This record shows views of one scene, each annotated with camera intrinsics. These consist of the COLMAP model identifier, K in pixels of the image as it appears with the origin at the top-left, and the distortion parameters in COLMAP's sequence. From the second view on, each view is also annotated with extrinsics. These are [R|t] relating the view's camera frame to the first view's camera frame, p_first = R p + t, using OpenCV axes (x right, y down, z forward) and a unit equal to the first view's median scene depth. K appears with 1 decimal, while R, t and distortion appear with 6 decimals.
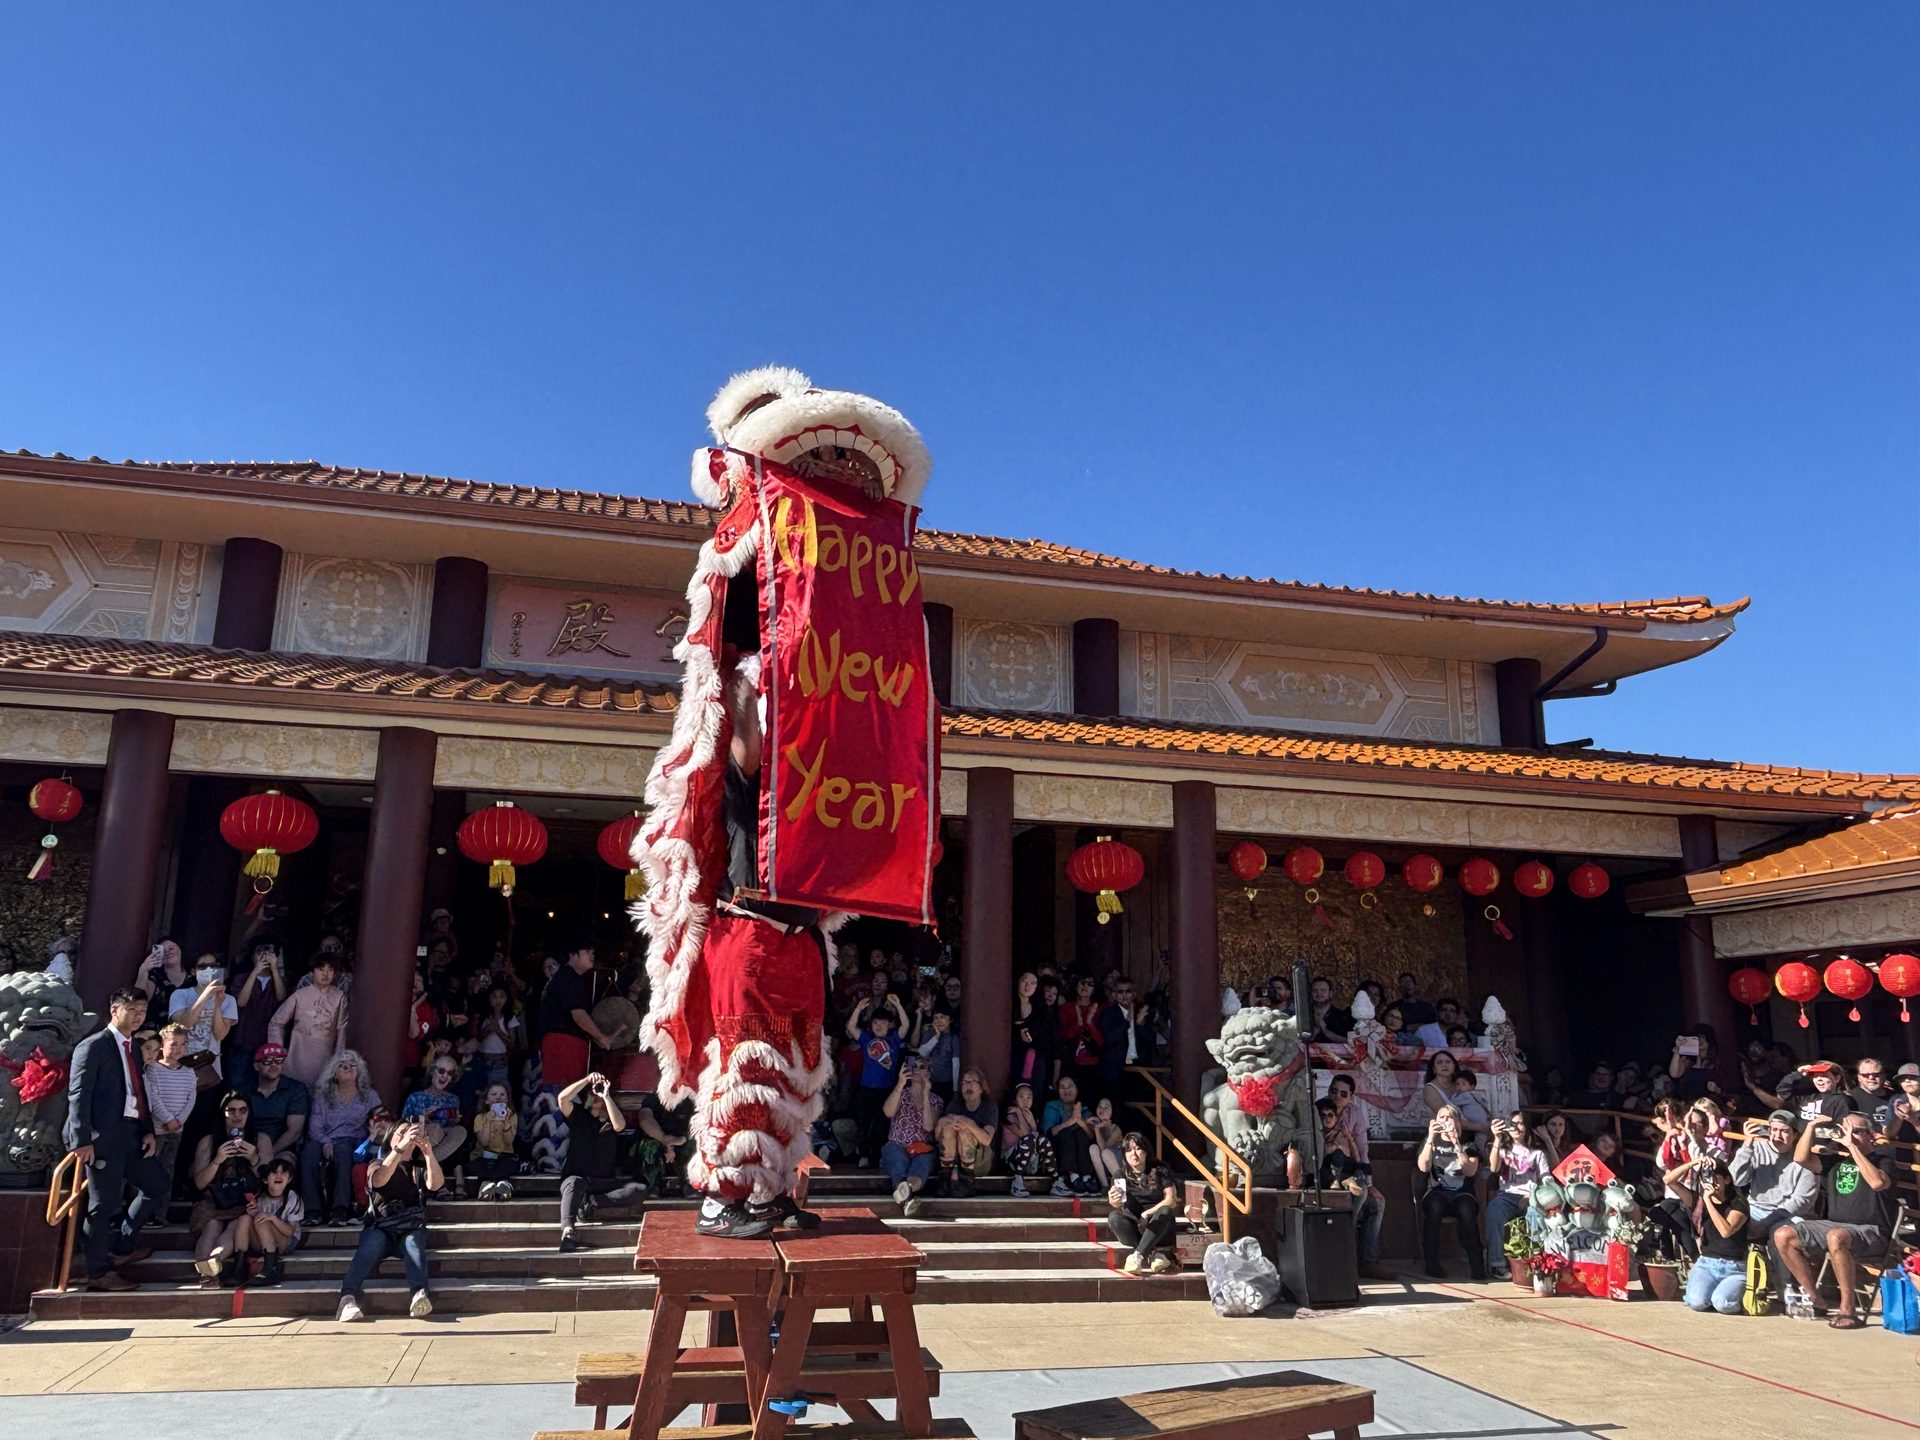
lens RADIAL K [[1848.3, 0, 960.0], [0, 1848.3, 720.0], [0, 0, 1]] dist [0.137831, -0.262840]
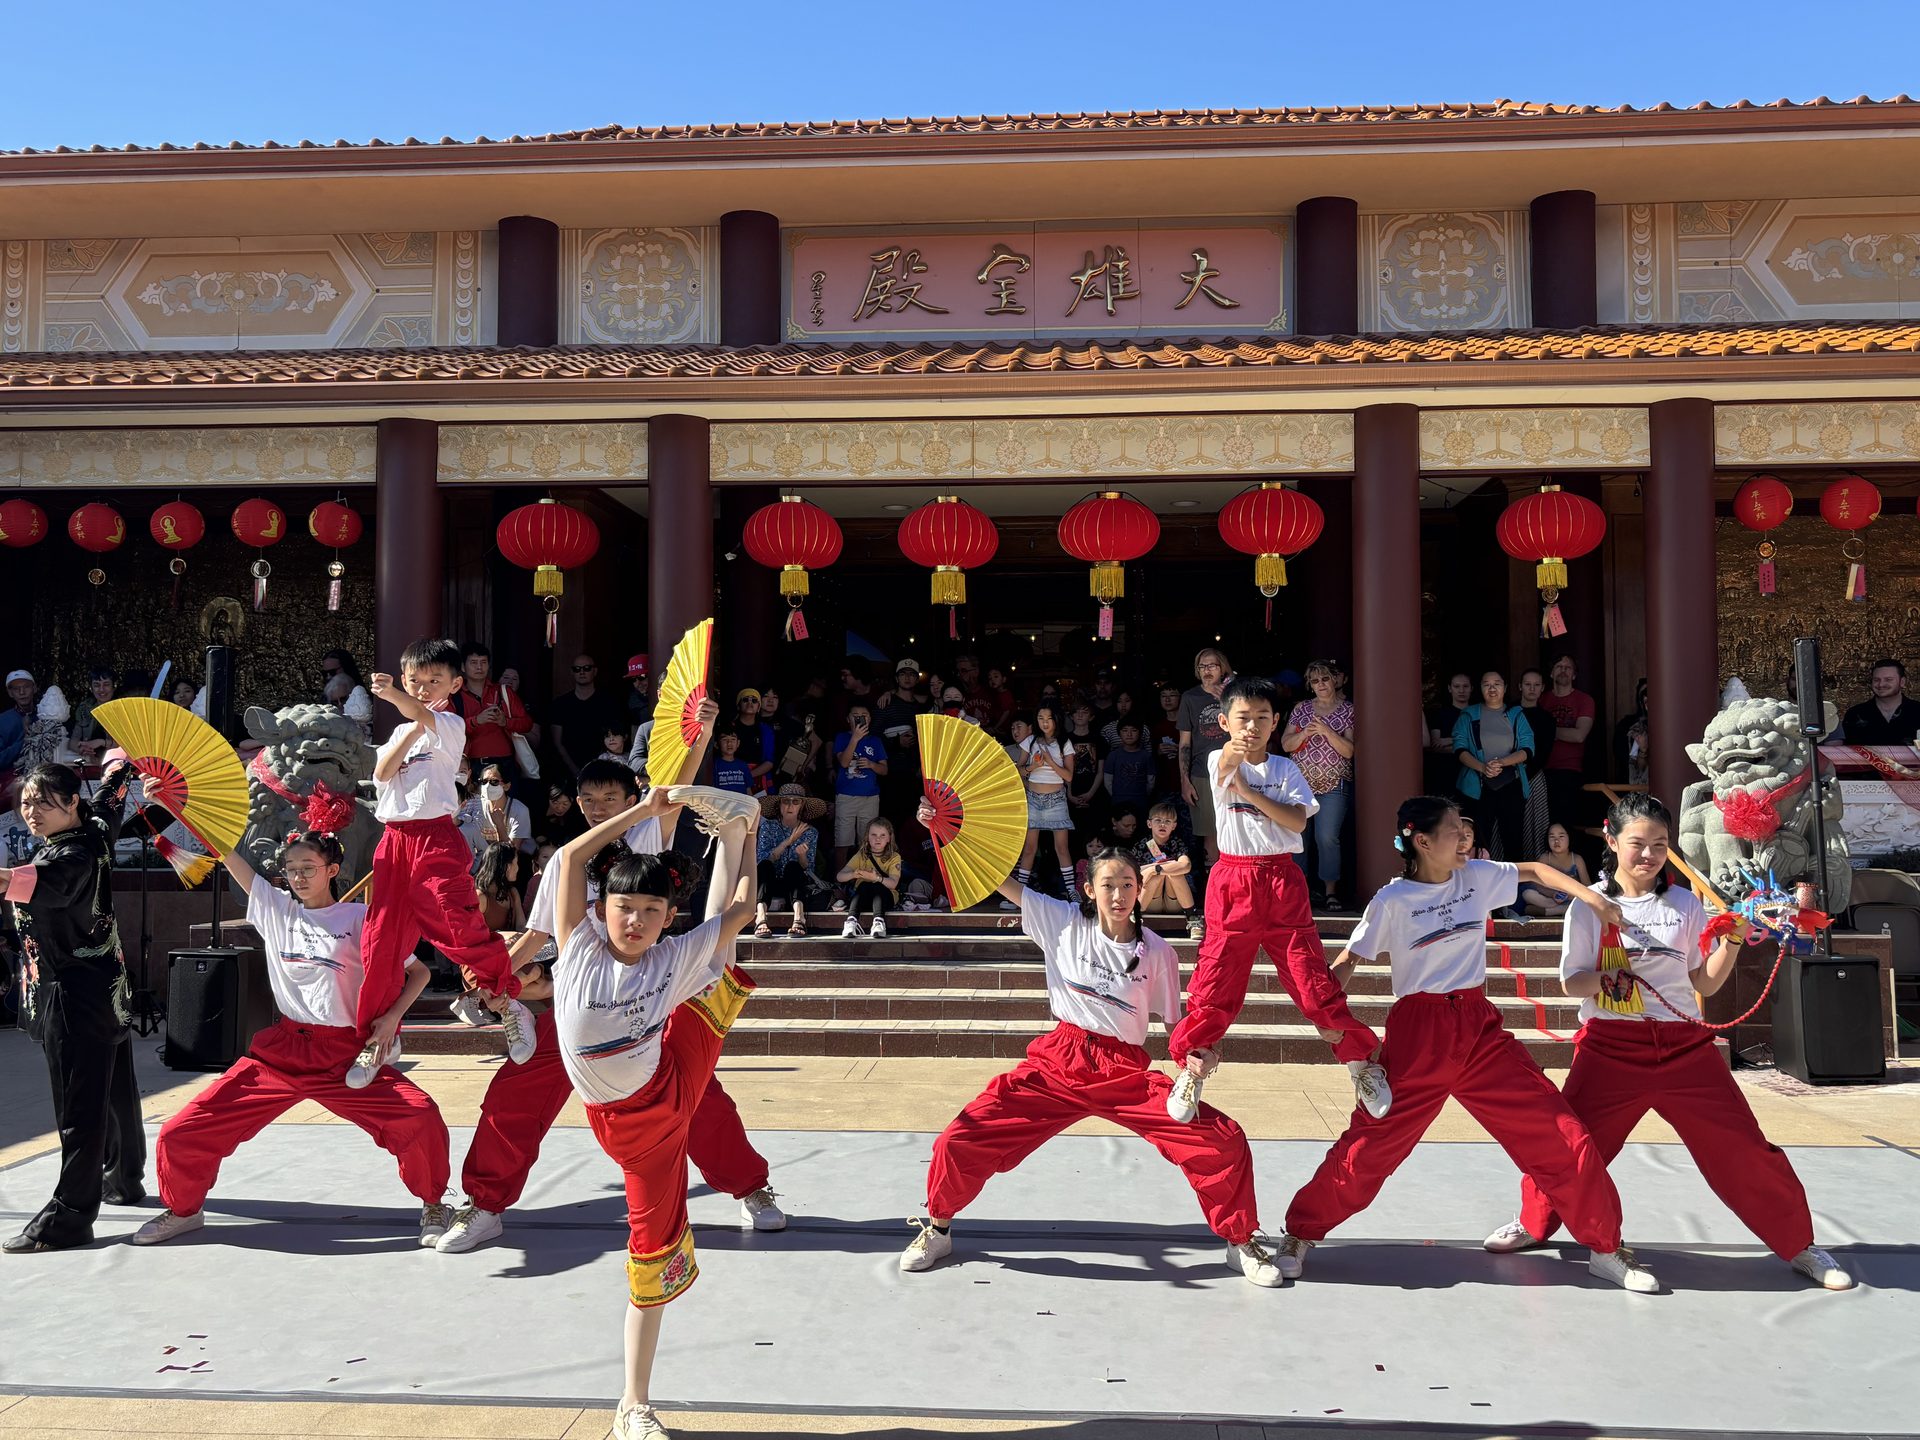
lens RADIAL K [[2221.3, 0, 960.0], [0, 2221.3, 720.0], [0, 0, 1]] dist [0.128872, -0.376927]
pose [[0.927158, -0.031118, -0.373377, 0.202572], [0.086899, 0.987231, 0.133507, 0.014960], [0.364455, -0.156228, 0.918022, 0.056428]]
